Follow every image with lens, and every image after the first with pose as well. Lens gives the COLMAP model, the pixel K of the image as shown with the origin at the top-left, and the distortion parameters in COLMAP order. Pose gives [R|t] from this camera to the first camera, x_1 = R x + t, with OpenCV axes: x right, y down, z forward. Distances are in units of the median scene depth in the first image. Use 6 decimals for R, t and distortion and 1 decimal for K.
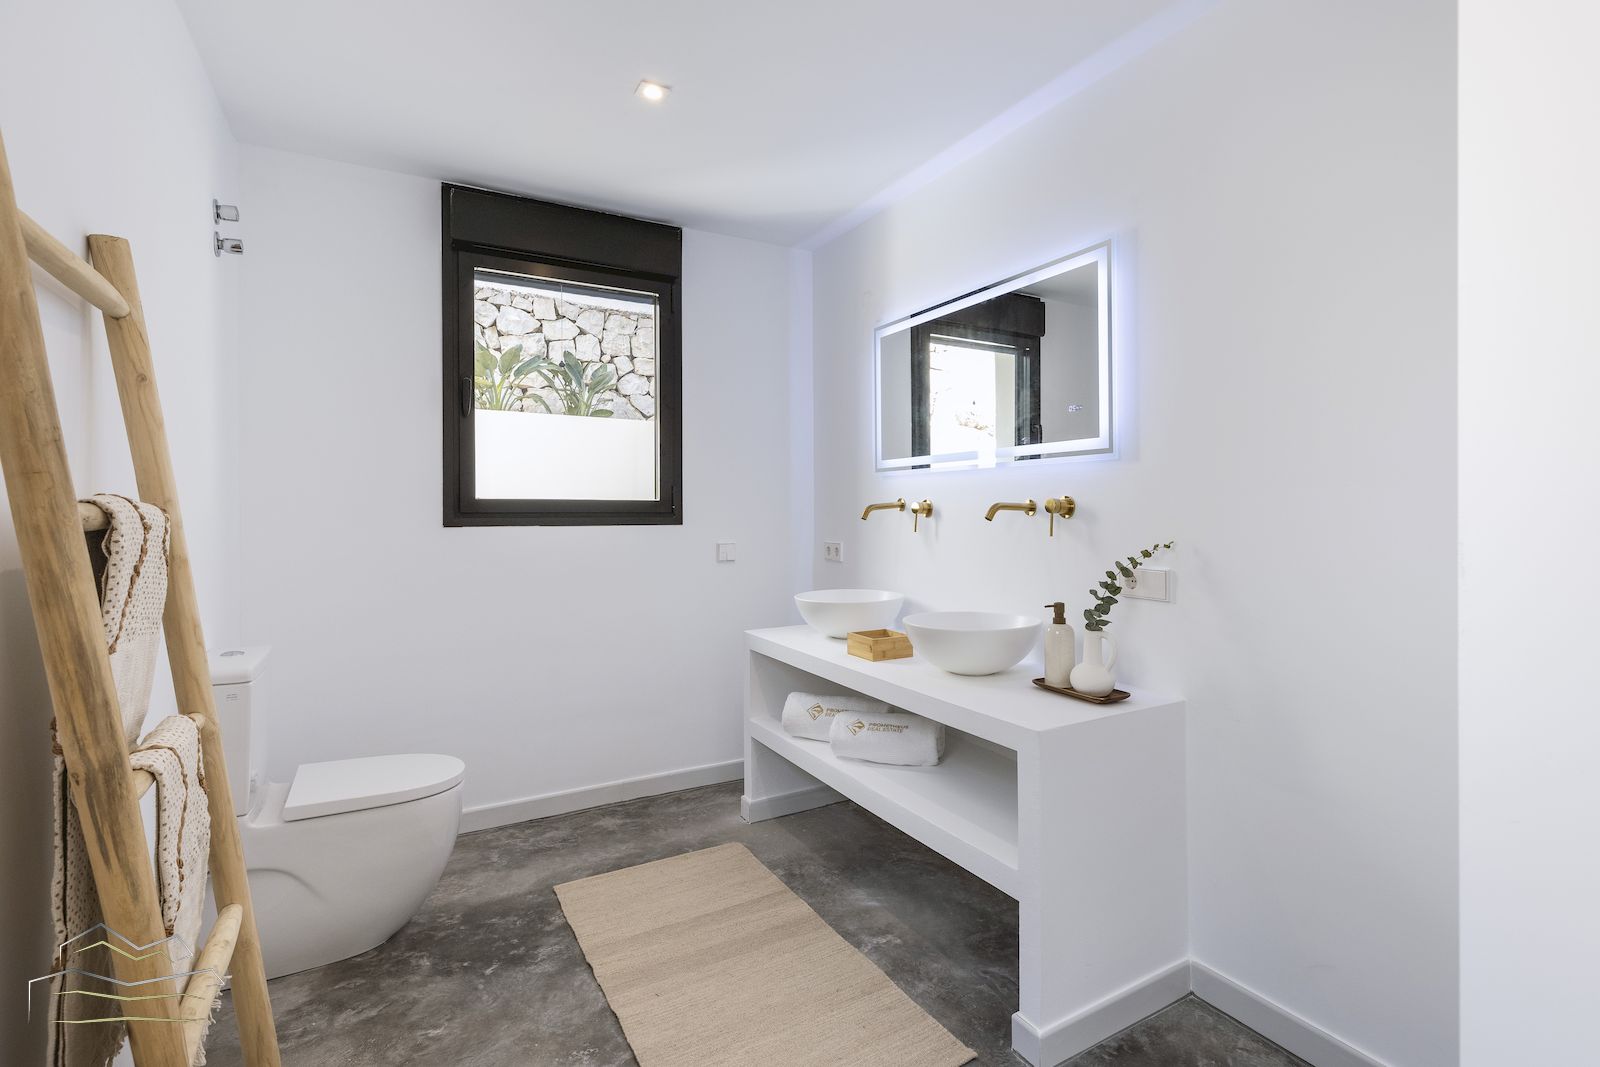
lens RADIAL K [[720.6, 0, 800.6], [0, 720.6, 527.6], [0, 0, 1]] dist [0.002047, 0.000875]
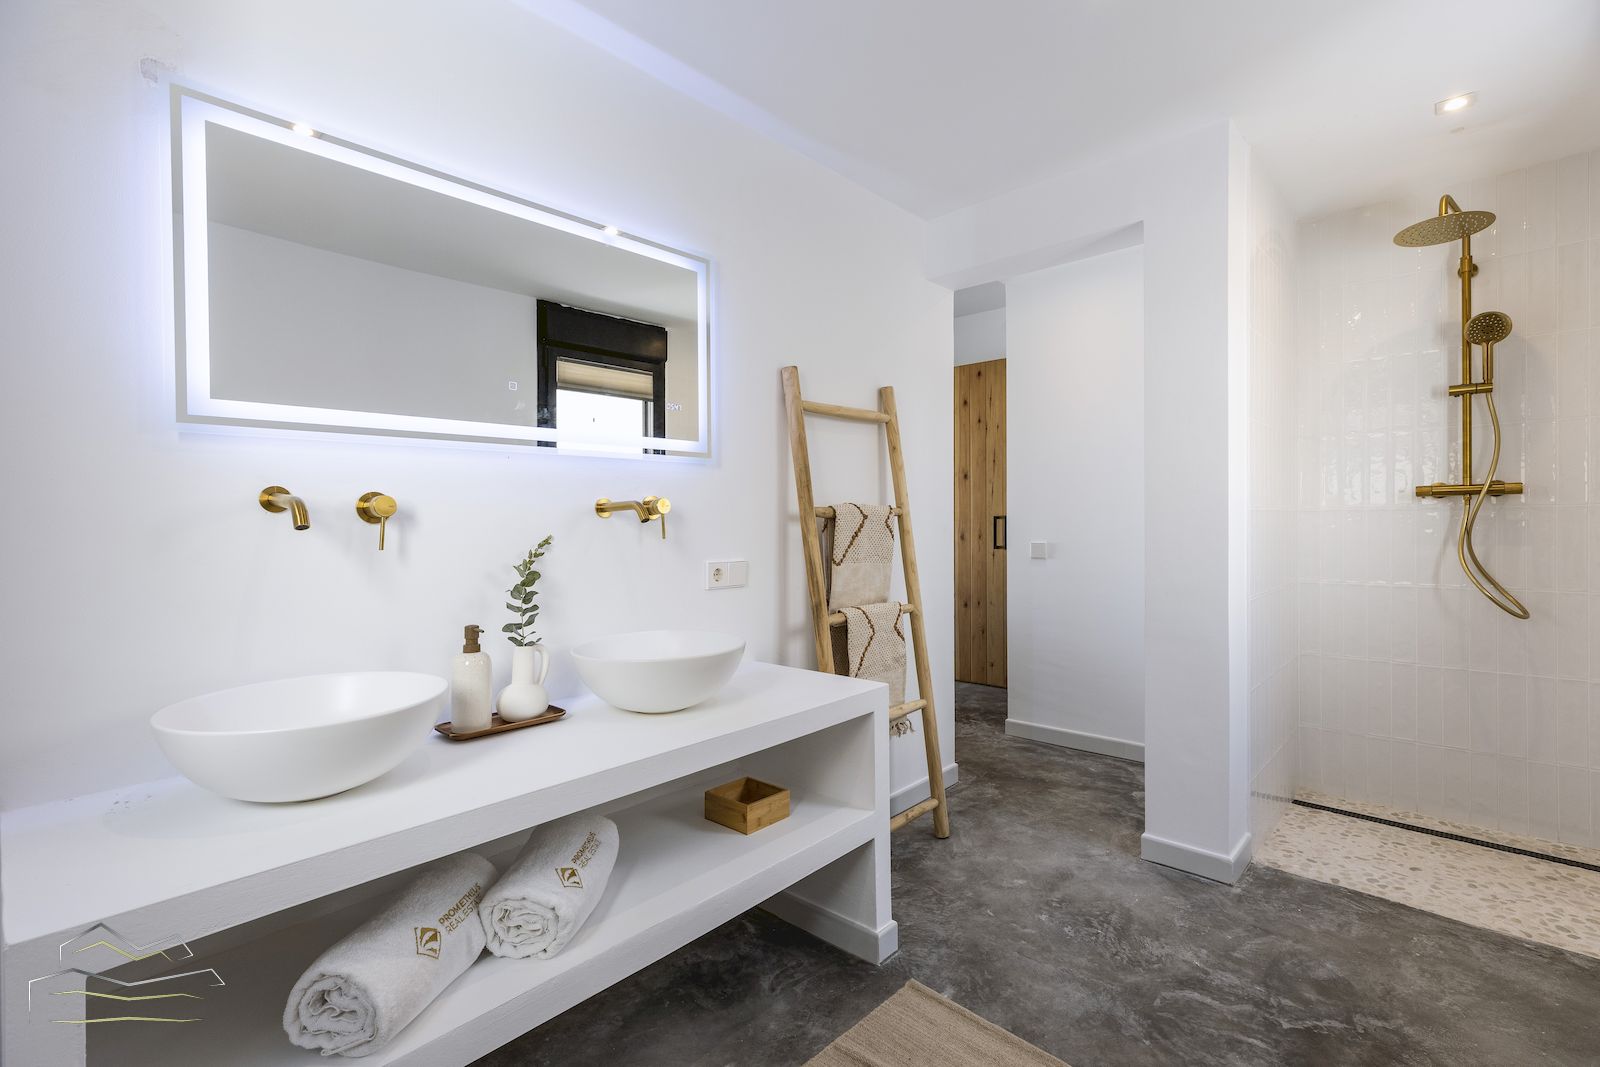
lens RADIAL K [[720.6, 0, 804.6], [0, 720.6, 519.7], [0, 0, 1]] dist [0.002047, 0.000875]
pose [[-0.296785, -0.018276, 0.954769, -0.534143], [0.016222, 0.999576, 0.024176, -0.028419], [-0.954807, 0.022663, -0.296363, 0.981508]]
